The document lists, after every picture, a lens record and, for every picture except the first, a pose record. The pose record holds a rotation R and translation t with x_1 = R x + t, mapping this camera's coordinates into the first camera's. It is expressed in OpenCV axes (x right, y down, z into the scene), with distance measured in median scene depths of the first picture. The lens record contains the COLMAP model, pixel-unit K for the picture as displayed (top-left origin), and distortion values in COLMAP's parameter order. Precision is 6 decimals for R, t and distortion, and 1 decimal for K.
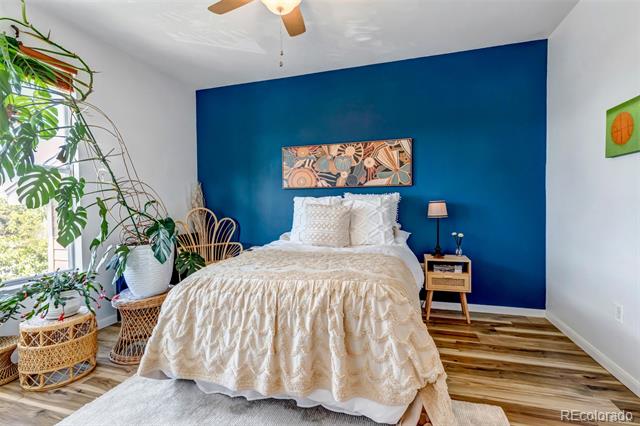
lens RADIAL K [[296.4, 0, 320.0], [0, 296.4, 213.0], [0, 0, 1]] dist [0.004336, -0.000263]
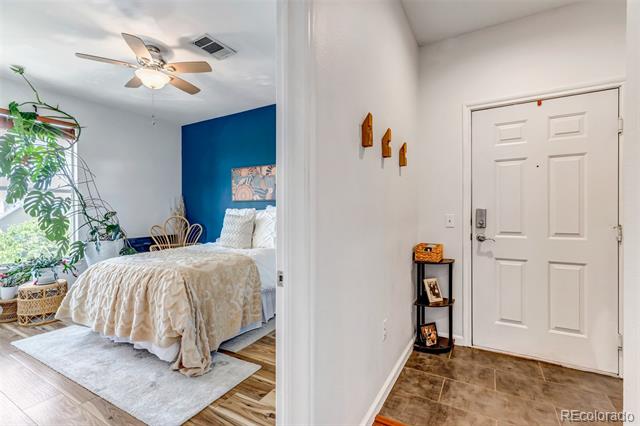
lens RADIAL K [[290.2, 0, 320.0], [0, 290.2, 213.0], [0, 0, 1]] dist [0.000865, 0.000200]
pose [[0.974944, 0.009443, -0.222252, 0.613021], [-0.013802, 0.999741, -0.018068, -0.018682], [0.222024, 0.020683, 0.974822, -0.140271]]
